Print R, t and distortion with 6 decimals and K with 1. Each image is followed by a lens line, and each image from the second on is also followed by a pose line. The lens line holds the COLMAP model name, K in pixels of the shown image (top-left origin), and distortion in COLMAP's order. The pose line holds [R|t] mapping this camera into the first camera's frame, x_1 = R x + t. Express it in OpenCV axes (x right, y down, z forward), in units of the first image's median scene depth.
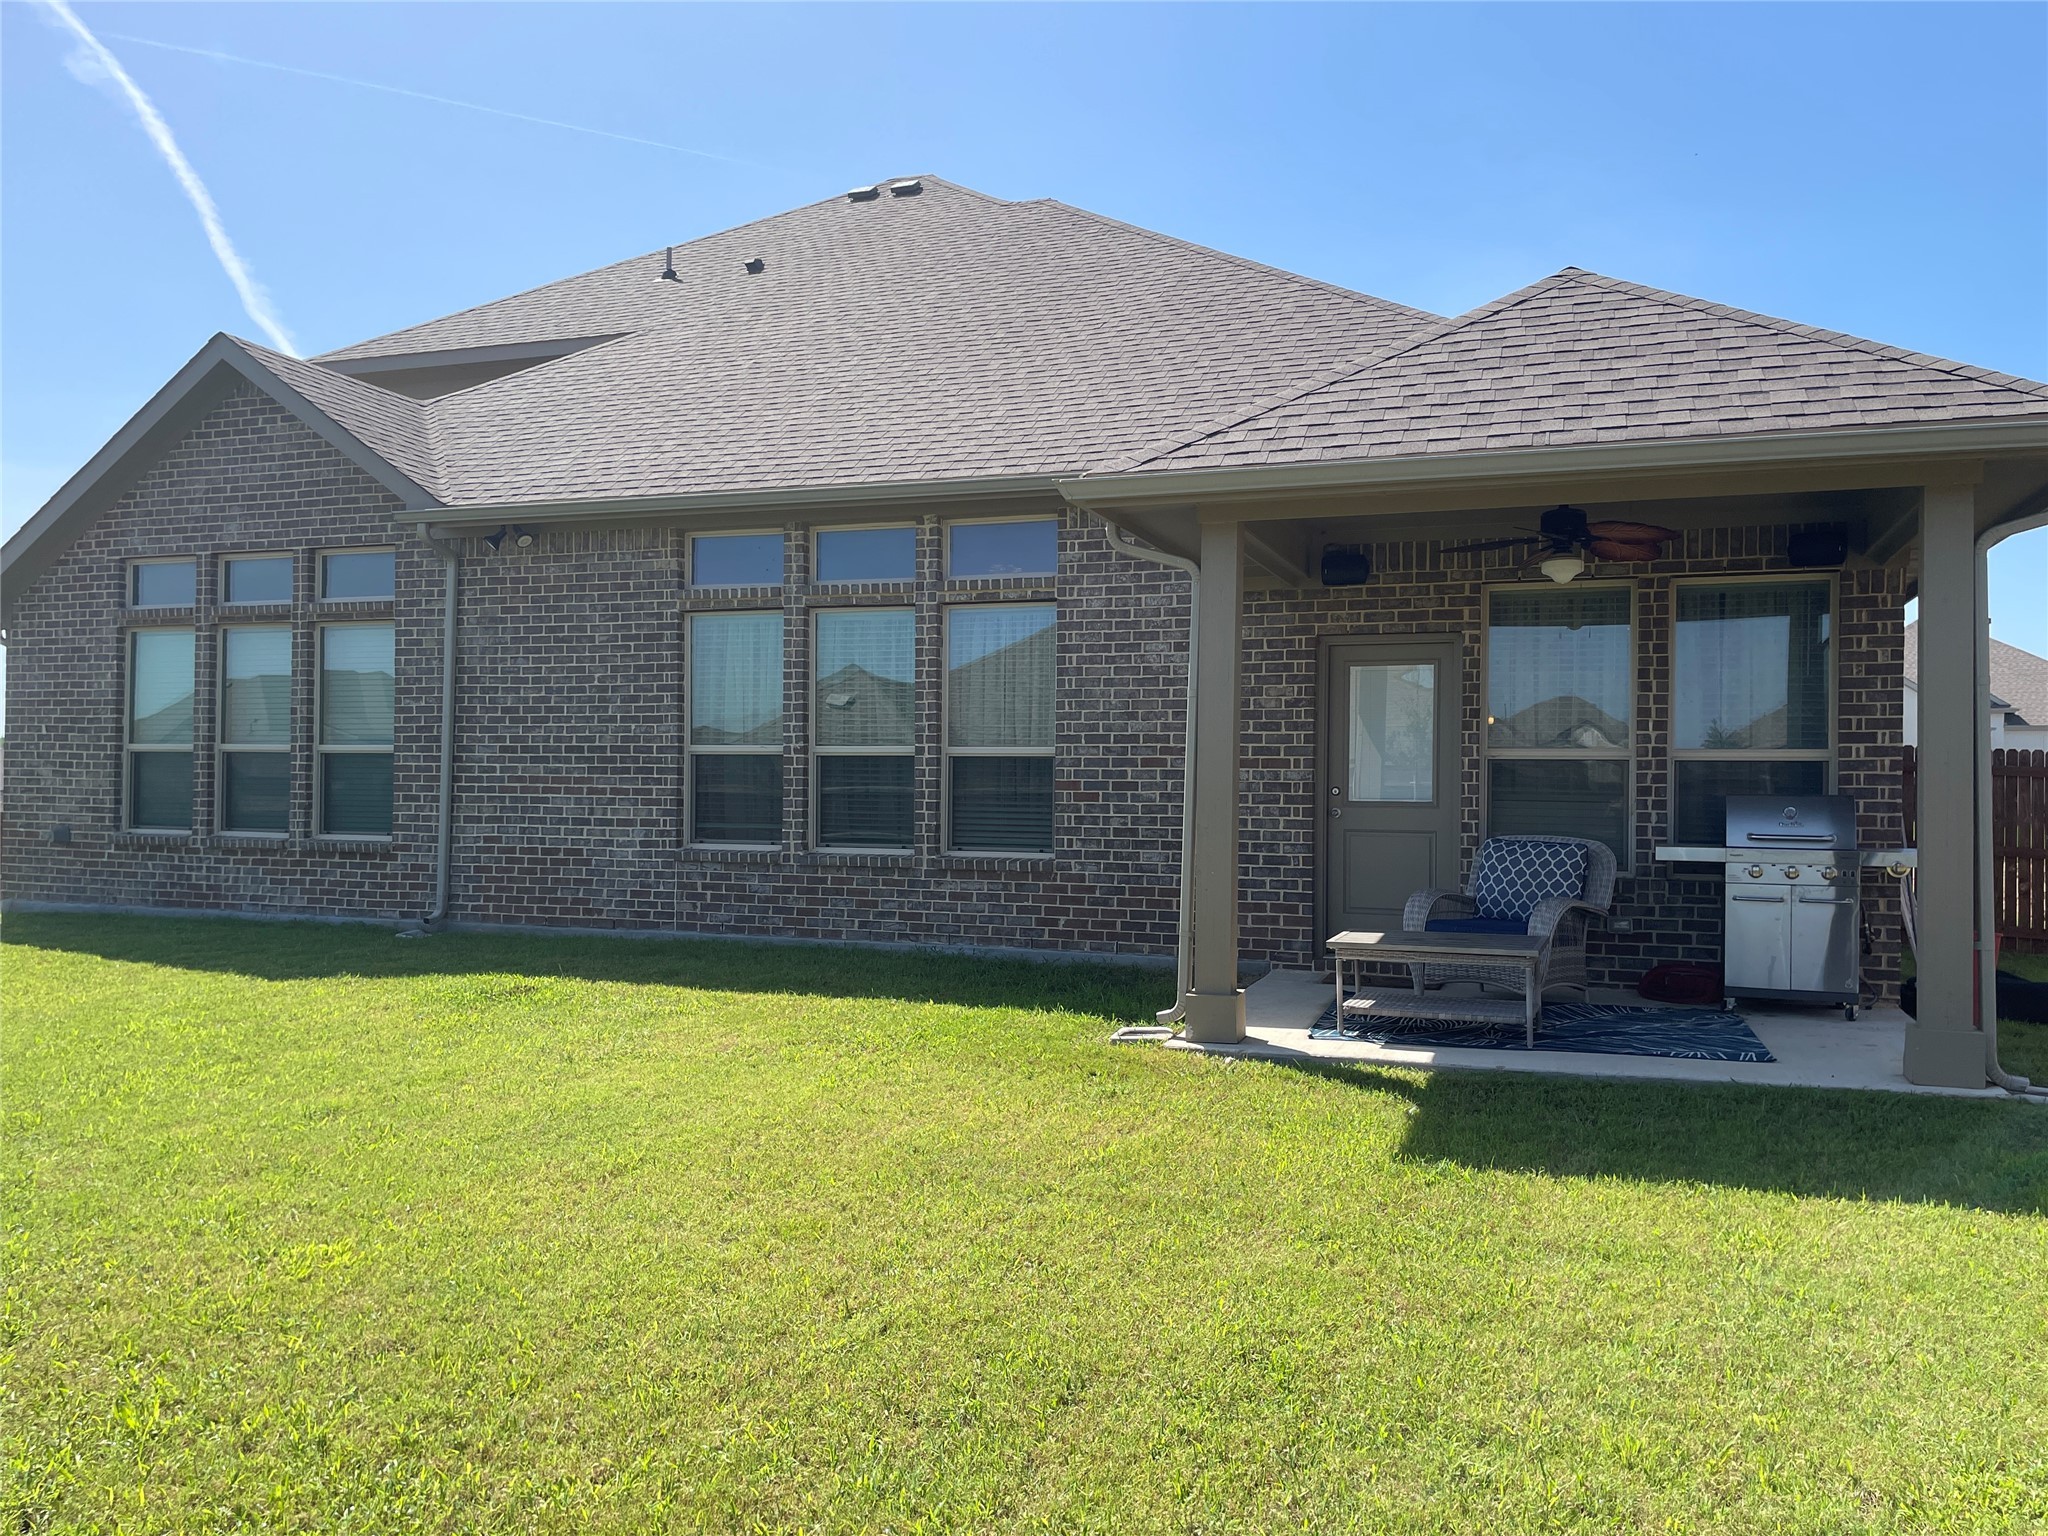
lens RADIAL K [[1584.2, 0, 1023.9], [0, 1584.2, 776.5], [0, 0, 1]] dist [0.135145, -0.207413]
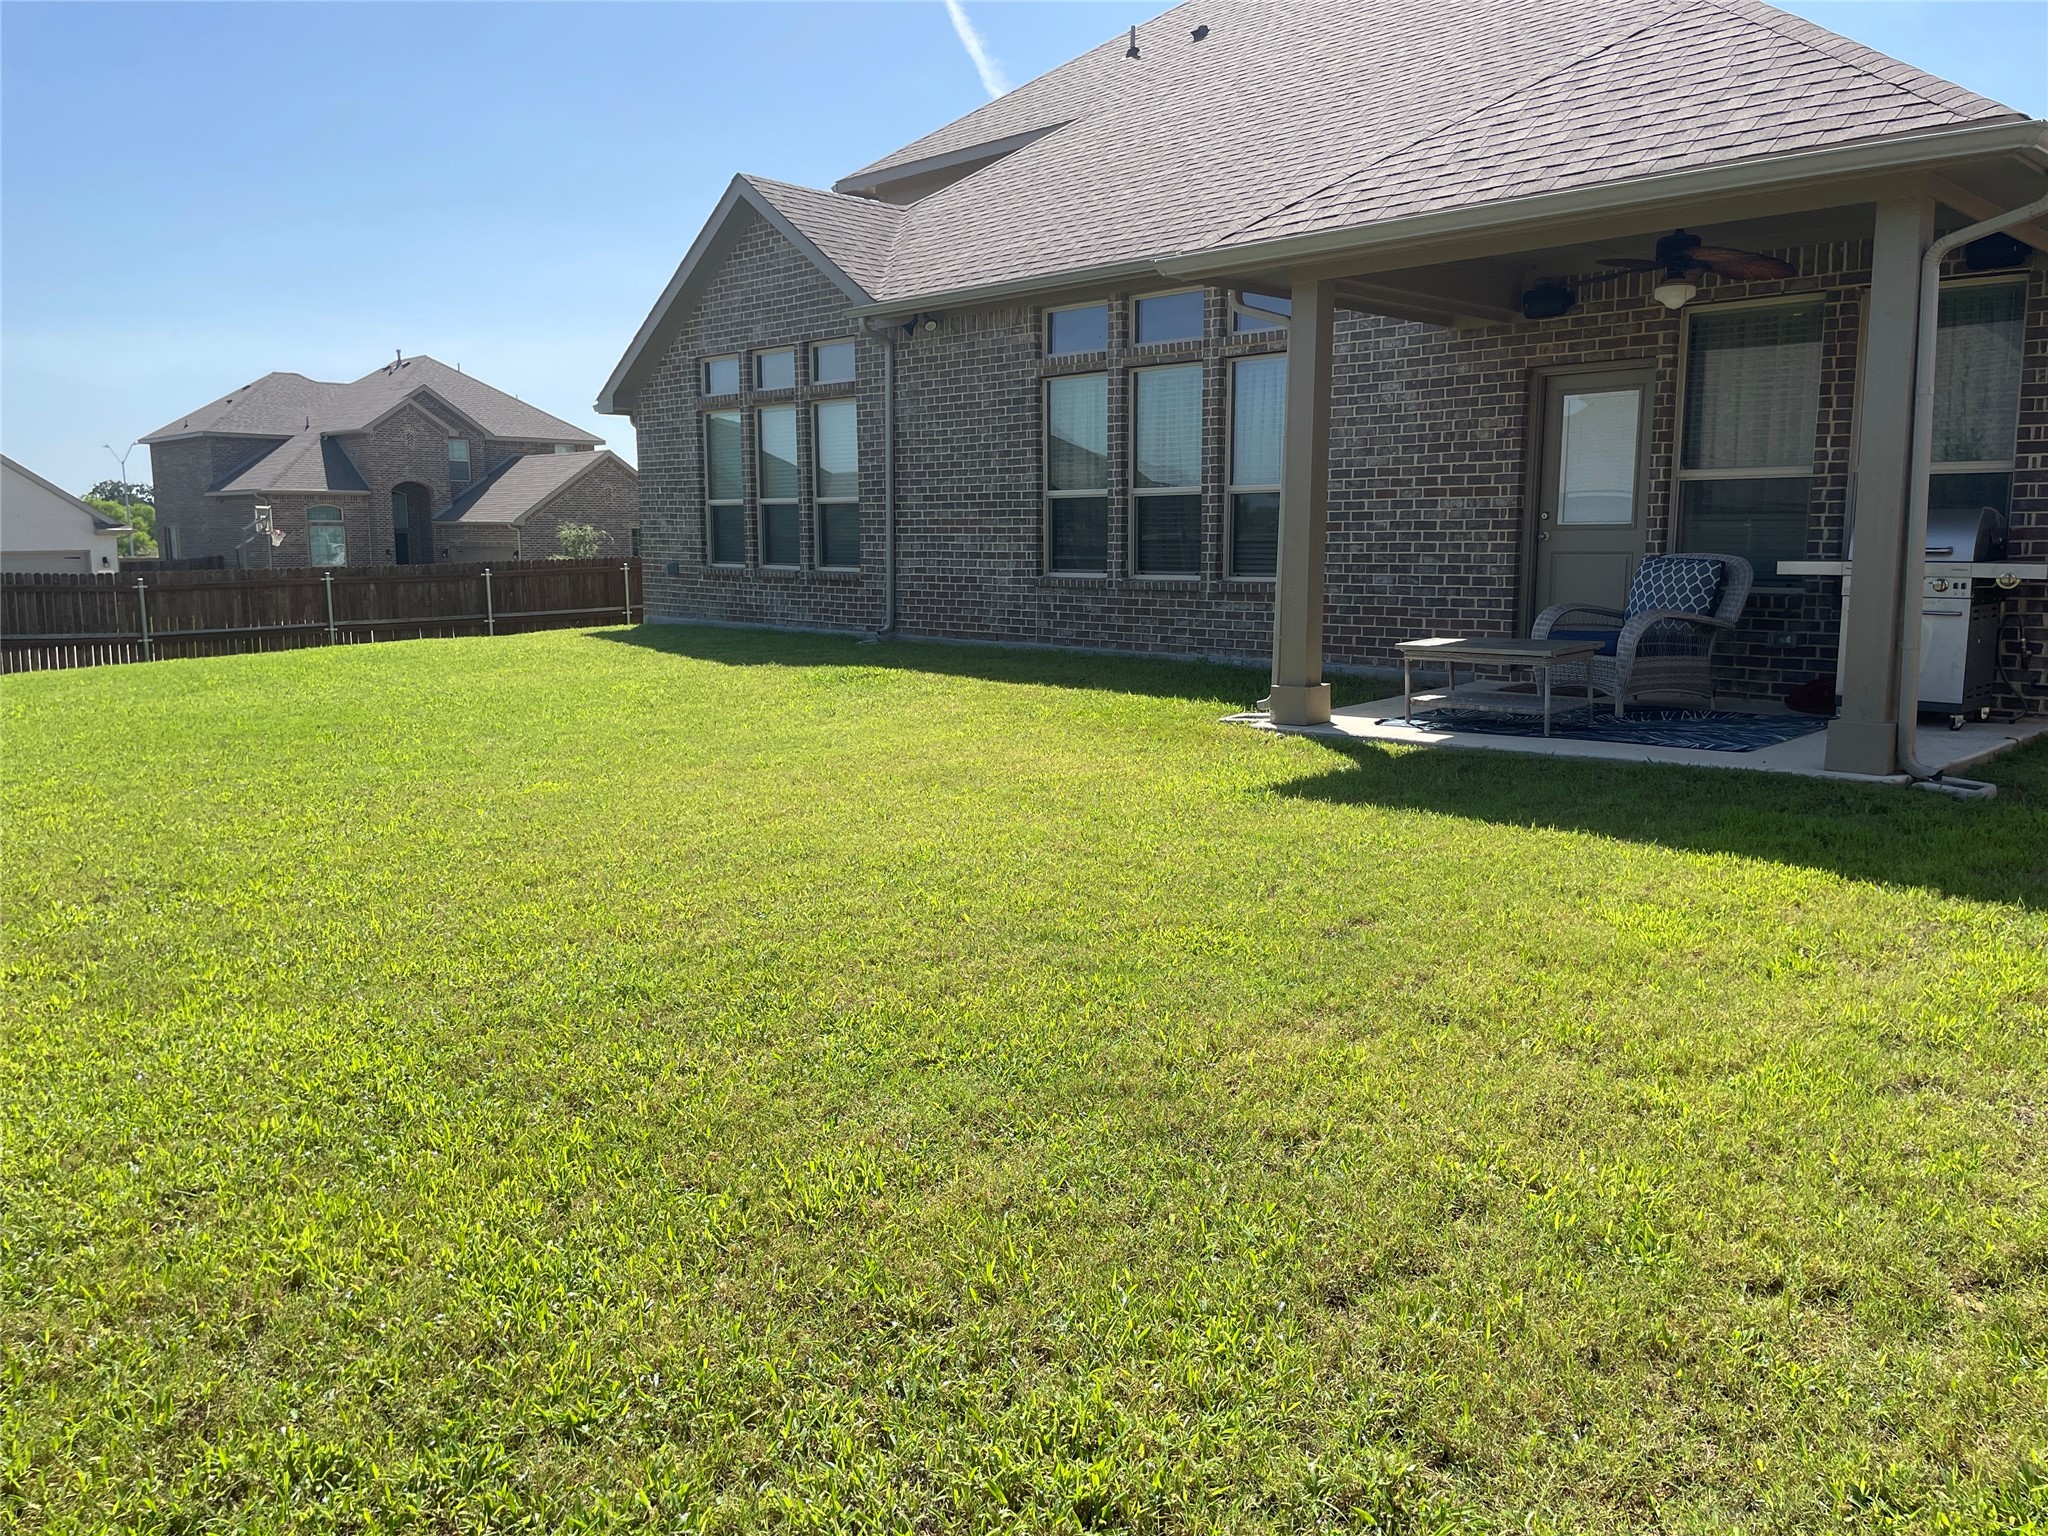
lens RADIAL K [[1575.6, 0, 1016.4], [0, 1575.6, 766.2], [0, 0, 1]] dist [0.109440, -0.138221]
pose [[0.903271, 0.047348, -0.426451, 0.293498], [0.018798, 0.988572, 0.149575, 0.007364], [0.428659, -0.143123, 0.892058, -0.117569]]
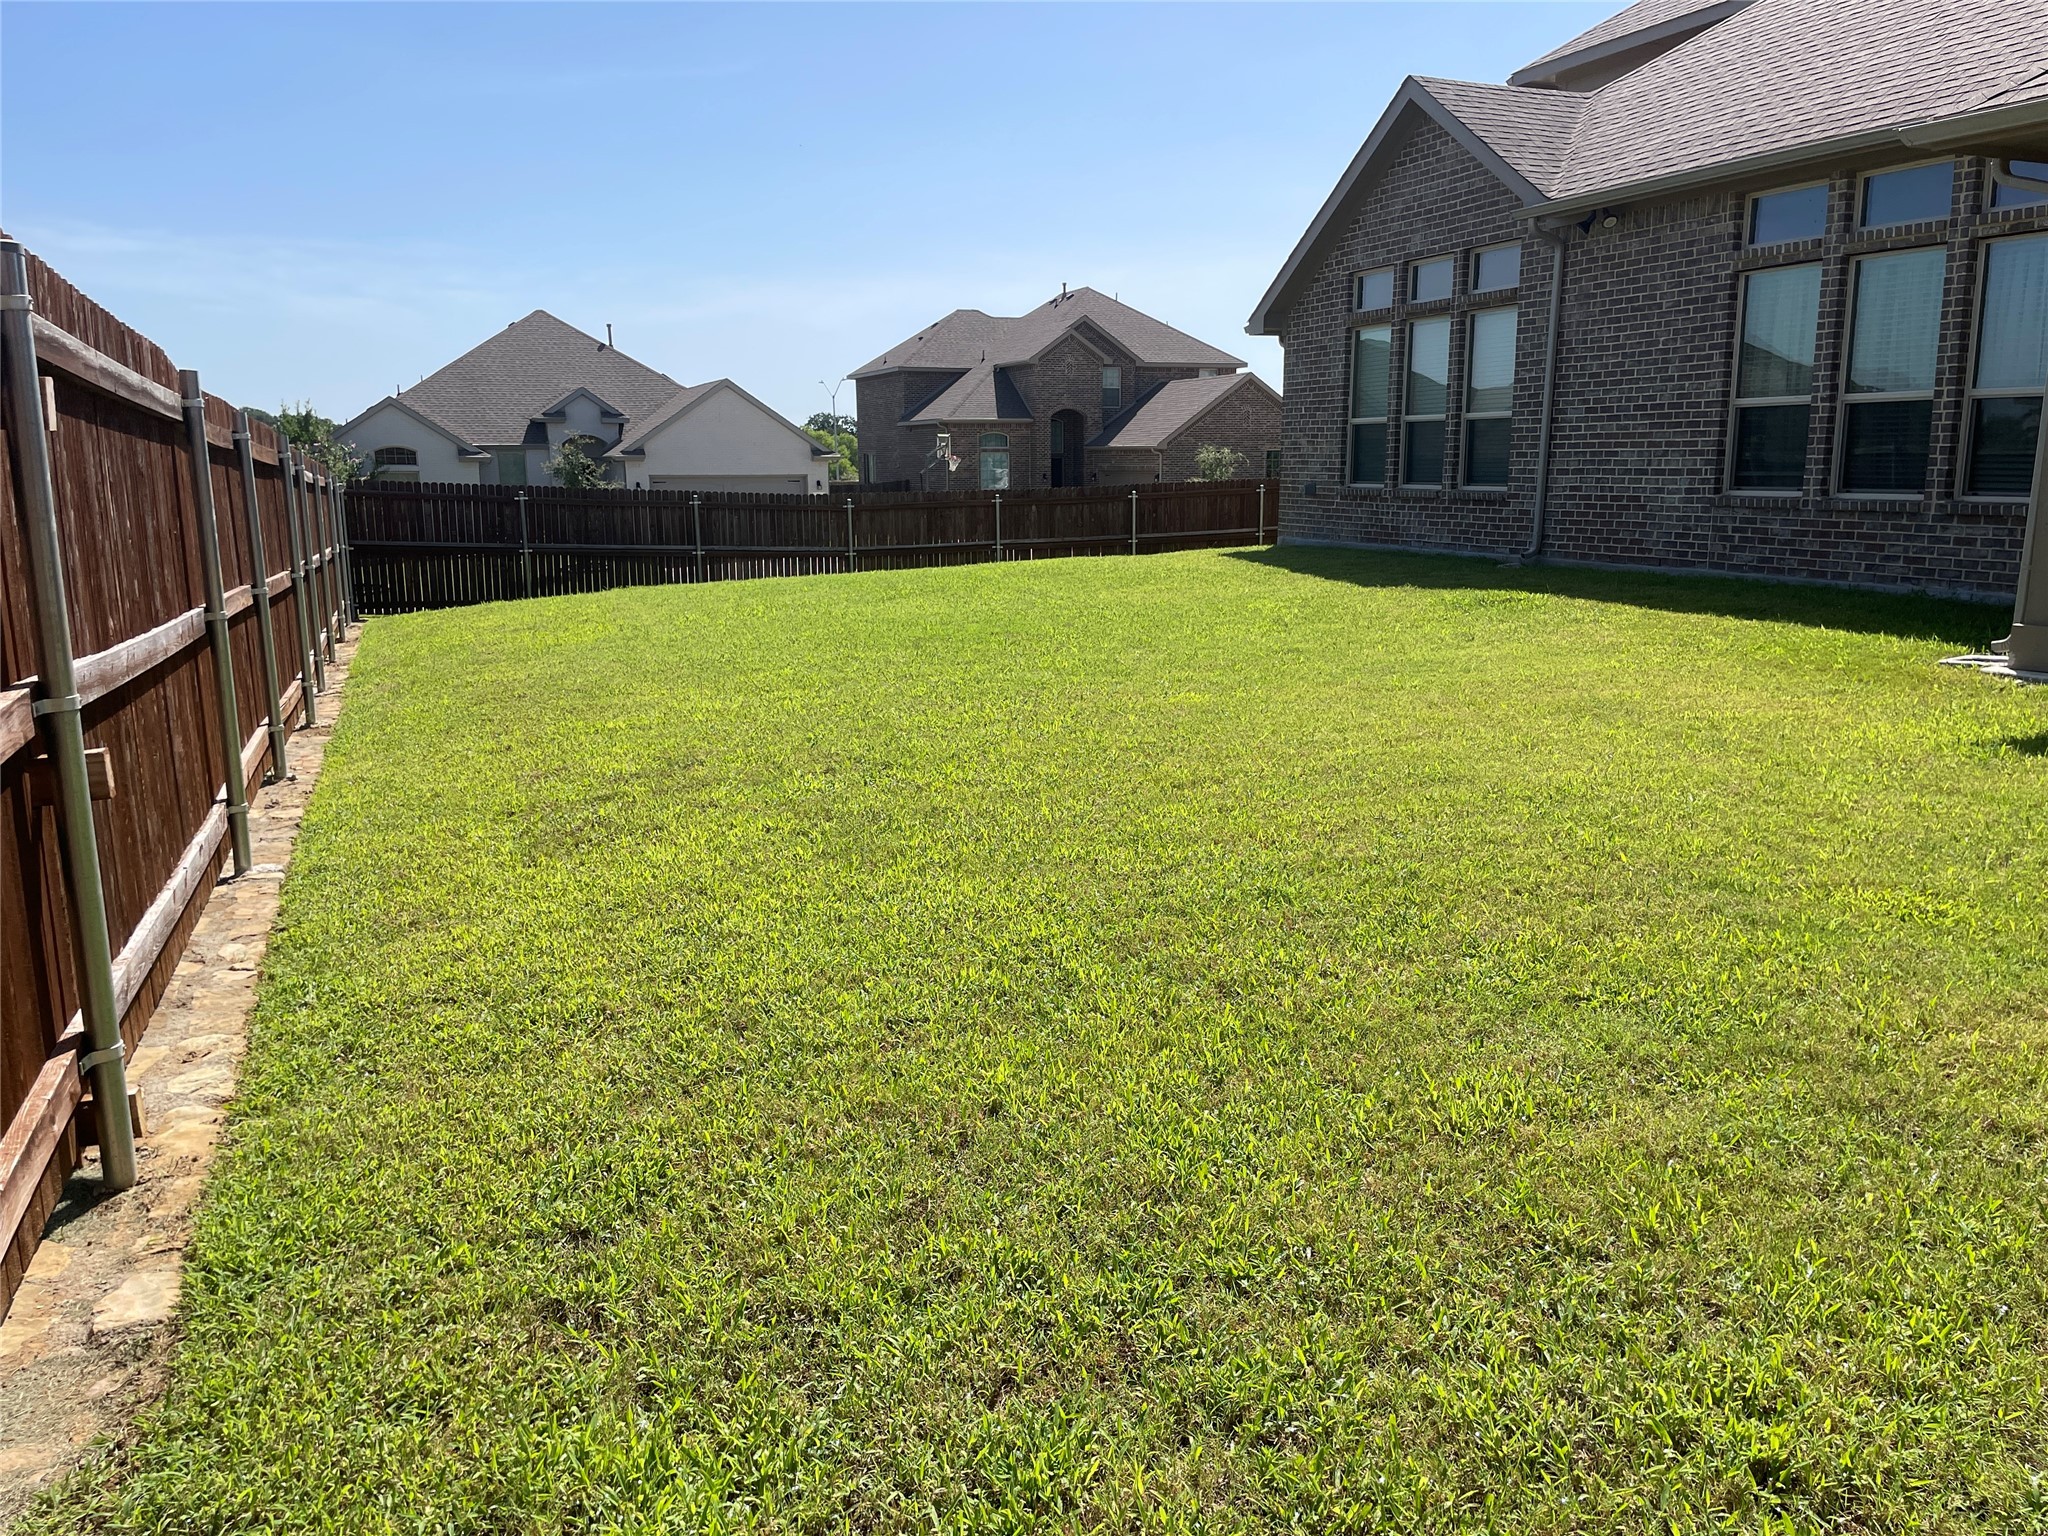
lens RADIAL K [[1575.6, 0, 1016.4], [0, 1575.6, 766.2], [0, 0, 1]] dist [0.109440, -0.138221]
pose [[0.673278, 0.124714, -0.728796, 0.291275], [0.022795, 0.981703, 0.189051, 0.008270], [0.739038, -0.143897, 0.658116, -0.124018]]
